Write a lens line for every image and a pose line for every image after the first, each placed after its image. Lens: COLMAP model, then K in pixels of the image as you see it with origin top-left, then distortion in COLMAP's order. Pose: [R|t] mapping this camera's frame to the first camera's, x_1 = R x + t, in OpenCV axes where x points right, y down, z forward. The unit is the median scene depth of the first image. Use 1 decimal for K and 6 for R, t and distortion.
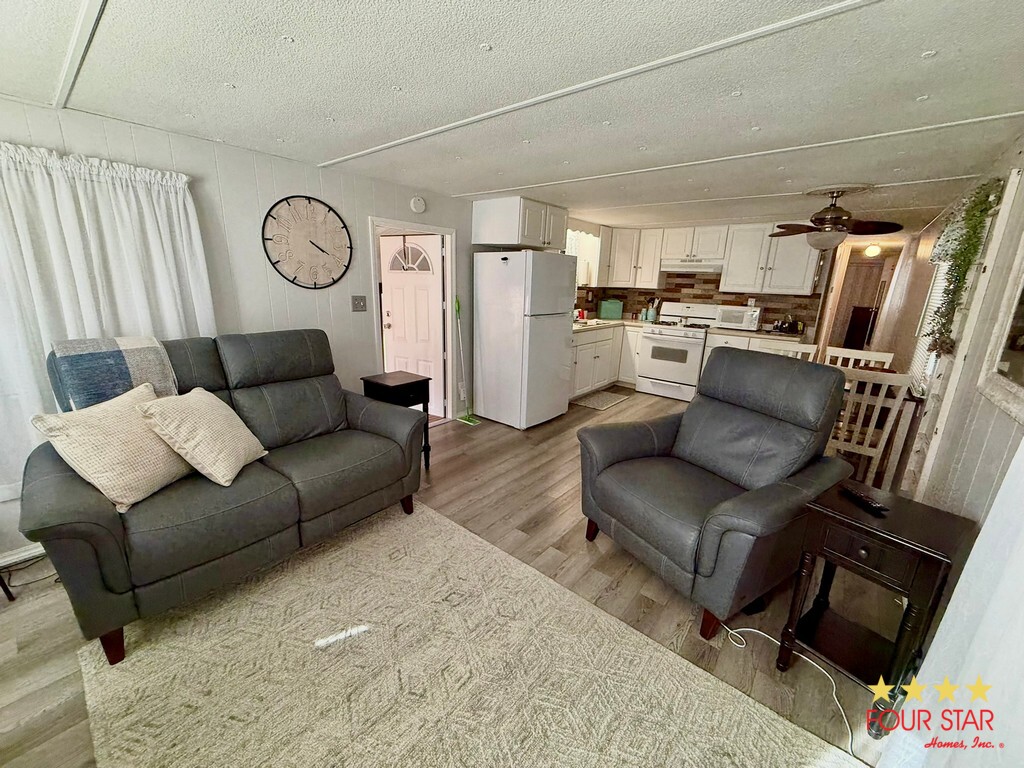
lens RADIAL K [[408.0, 0, 509.2], [0, 408.0, 386.1], [0, 0, 1]] dist [0.000429, -0.000157]
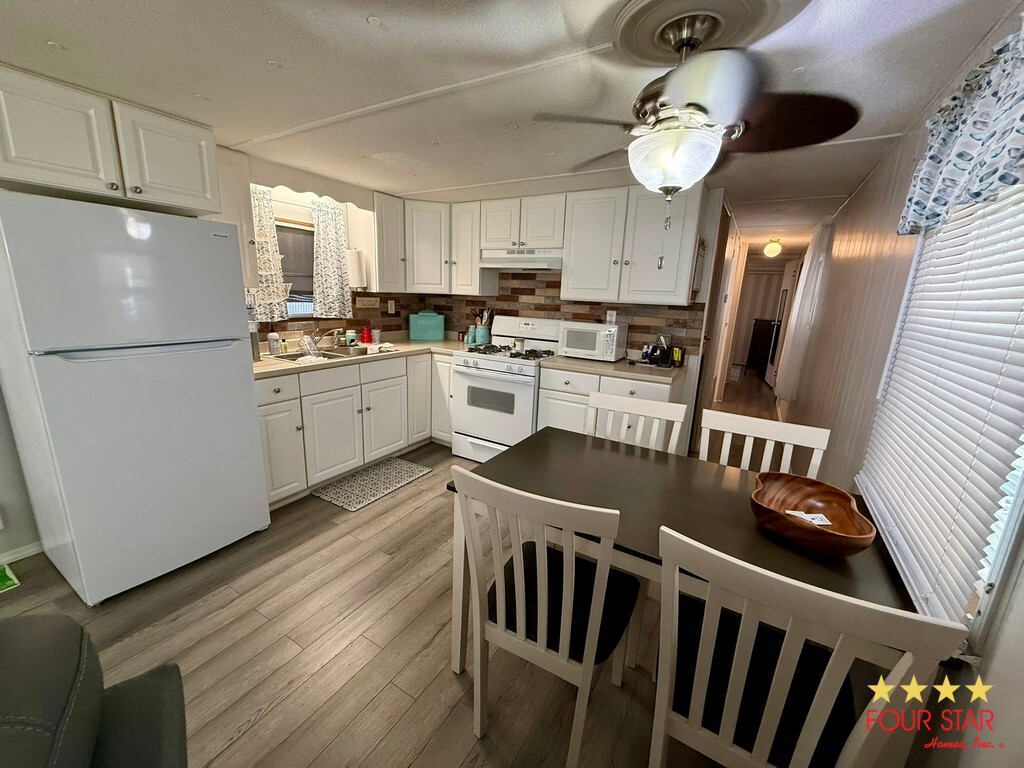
lens RADIAL K [[408.0, 0, 509.2], [0, 408.0, 386.1], [0, 0, 1]] dist [0.000429, -0.000157]
pose [[0.988488, -0.027891, 0.148709, 0.319388], [0.031645, 0.999236, -0.022937, -0.081075], [-0.147956, 0.027379, 0.988615, 0.367939]]
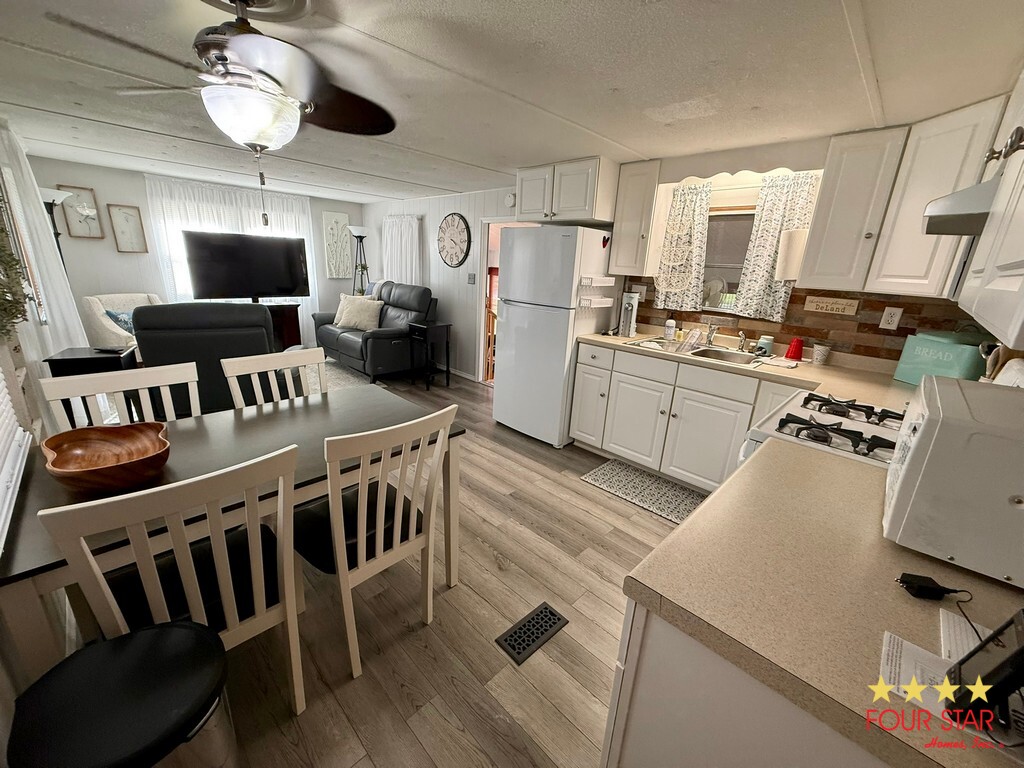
lens RADIAL K [[408.0, 0, 509.2], [0, 408.0, 386.1], [0, 0, 1]] dist [0.000429, -0.000157]
pose [[-0.084302, 0.256859, -0.962765, 0.696549], [-0.304804, 0.913243, 0.270336, -0.174768], [0.948677, 0.316245, 0.001303, 0.757950]]
